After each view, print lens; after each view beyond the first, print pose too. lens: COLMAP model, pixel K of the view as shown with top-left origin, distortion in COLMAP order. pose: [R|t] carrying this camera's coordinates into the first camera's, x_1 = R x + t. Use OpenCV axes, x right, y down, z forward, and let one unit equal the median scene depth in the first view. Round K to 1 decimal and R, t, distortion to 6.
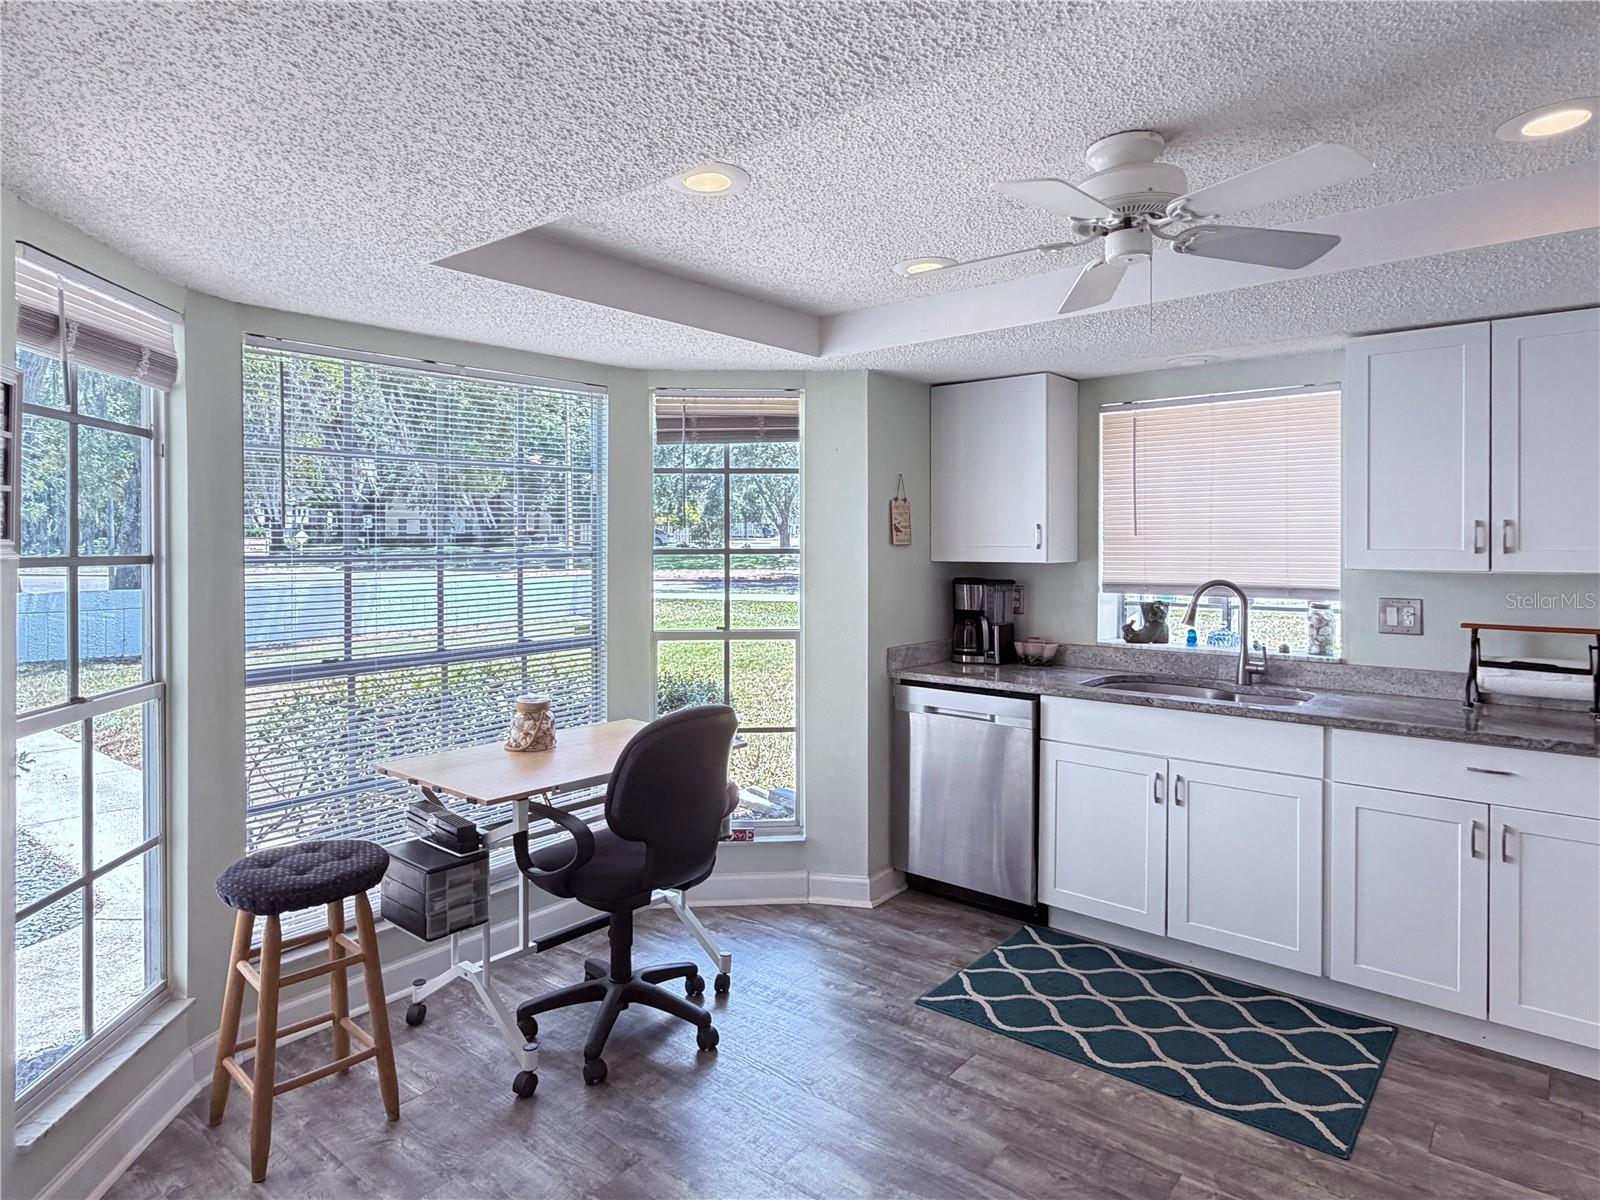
lens RADIAL K [[941.1, 0, 789.1], [0, 941.1, 548.6], [0, 0, 1]] dist [-0.001254, 0.000366]
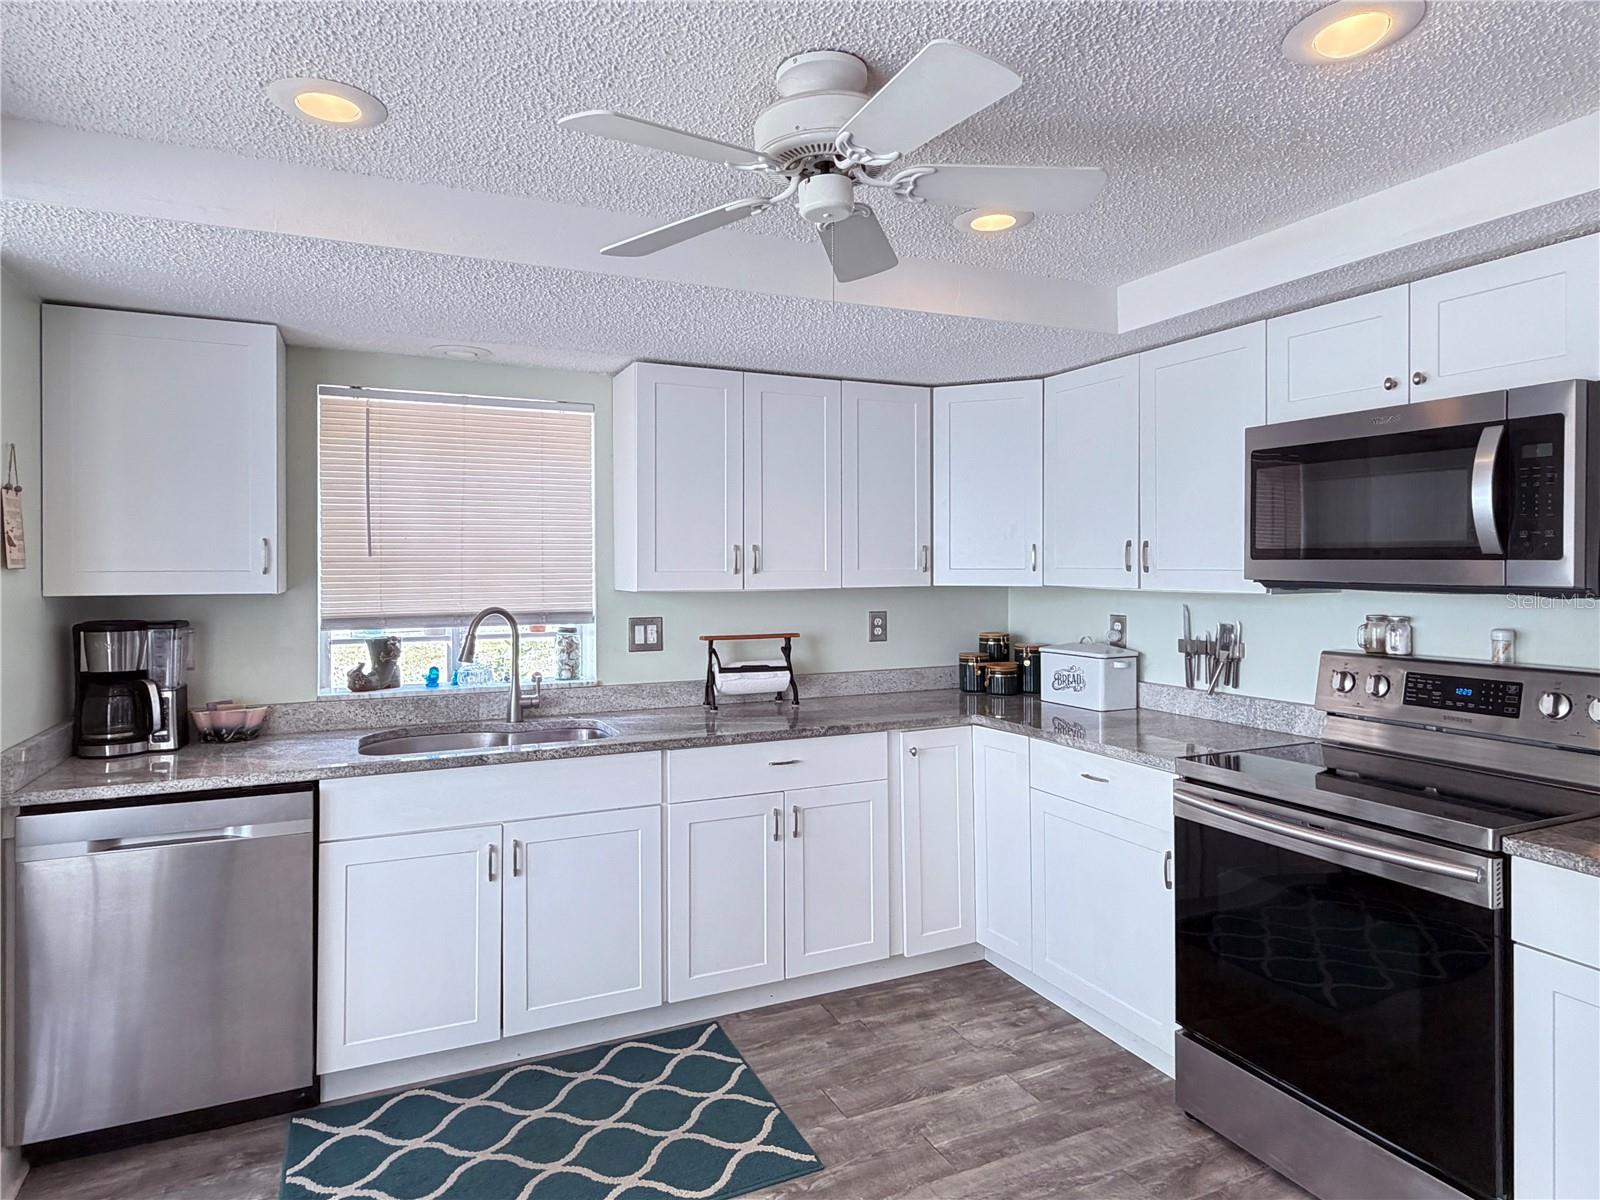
lens RADIAL K [[928.4, 0, 793.9], [0, 928.4, 569.1], [0, 0, 1]] dist [-0.001902, -0.000155]
pose [[0.424211, -0.004572, 0.905552, -0.220478], [0.007278, 0.999972, 0.001639, -0.001594], [-0.905534, 0.005895, 0.424233, 0.399526]]
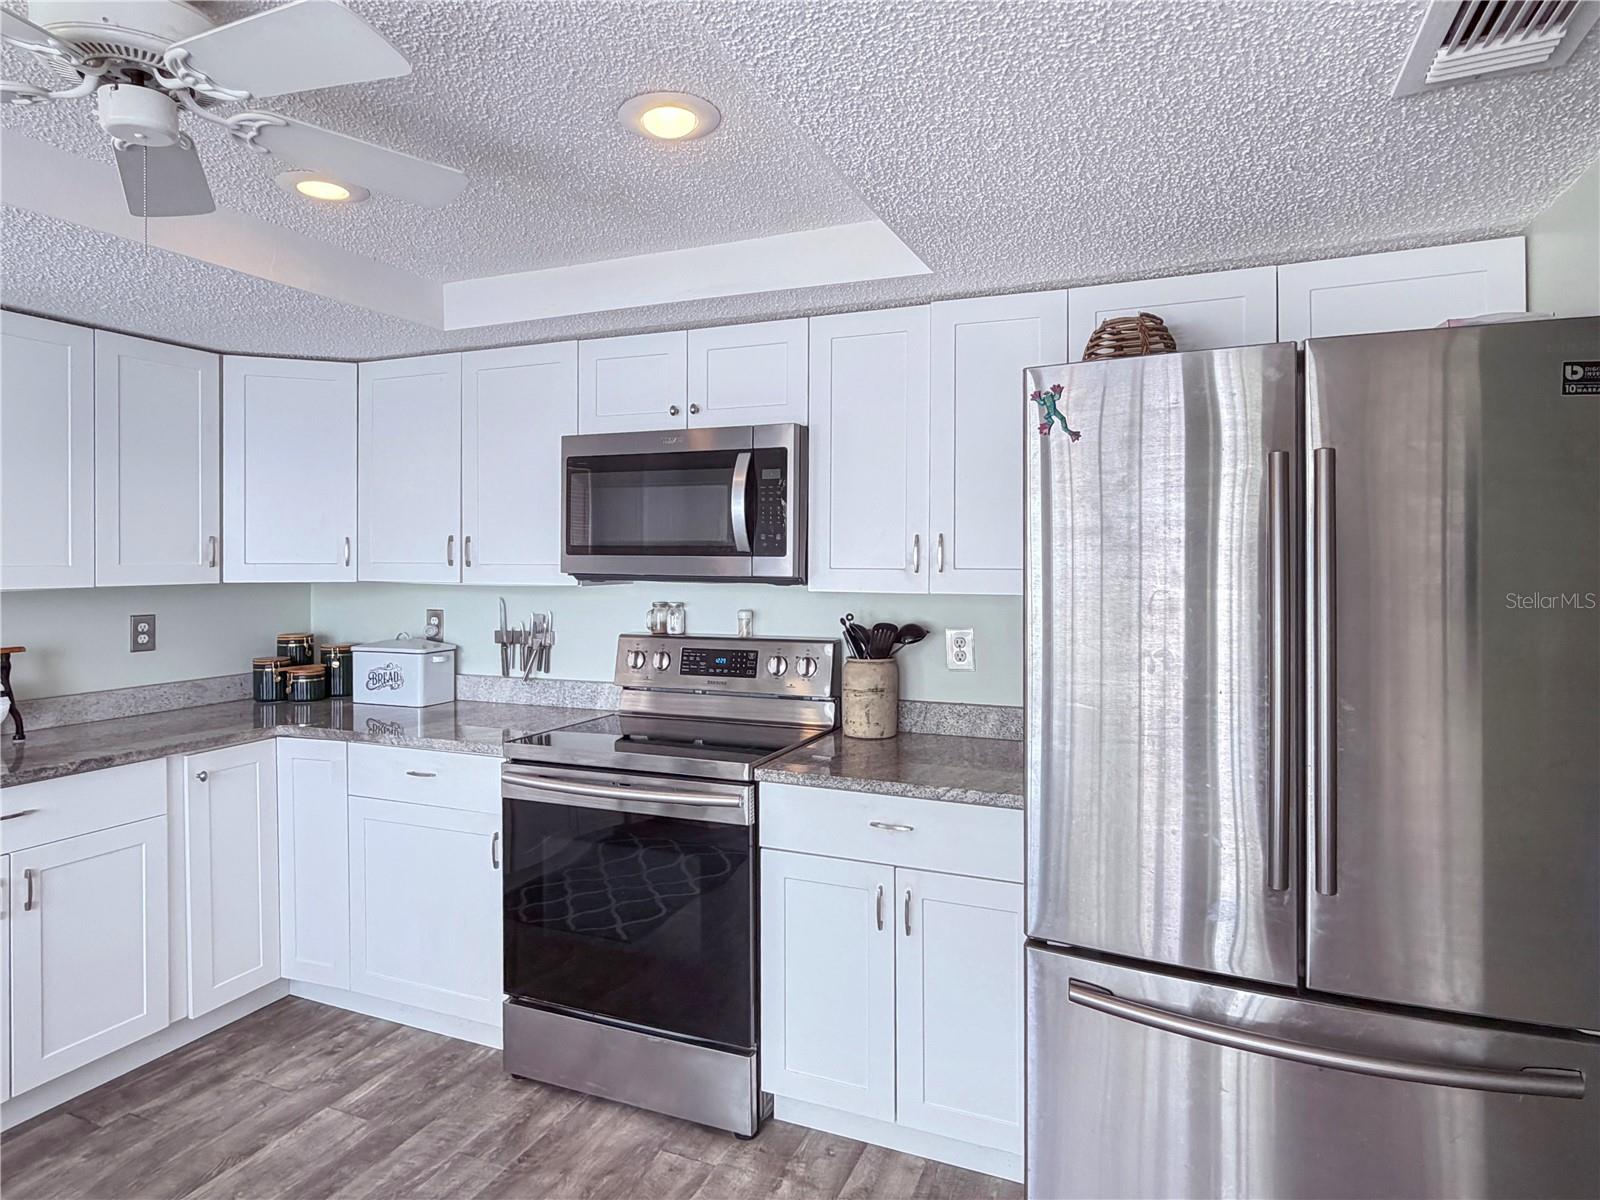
lens RADIAL K [[922.3, 0, 800.4], [0, 922.3, 564.5], [0, 0, 1]] dist [0.002042, 0.000063]
pose [[-0.293405, -0.004657, 0.955977, -0.238208], [0.004910, 0.999968, 0.006378, -0.000970], [-0.955976, 0.006565, -0.293373, 0.429130]]
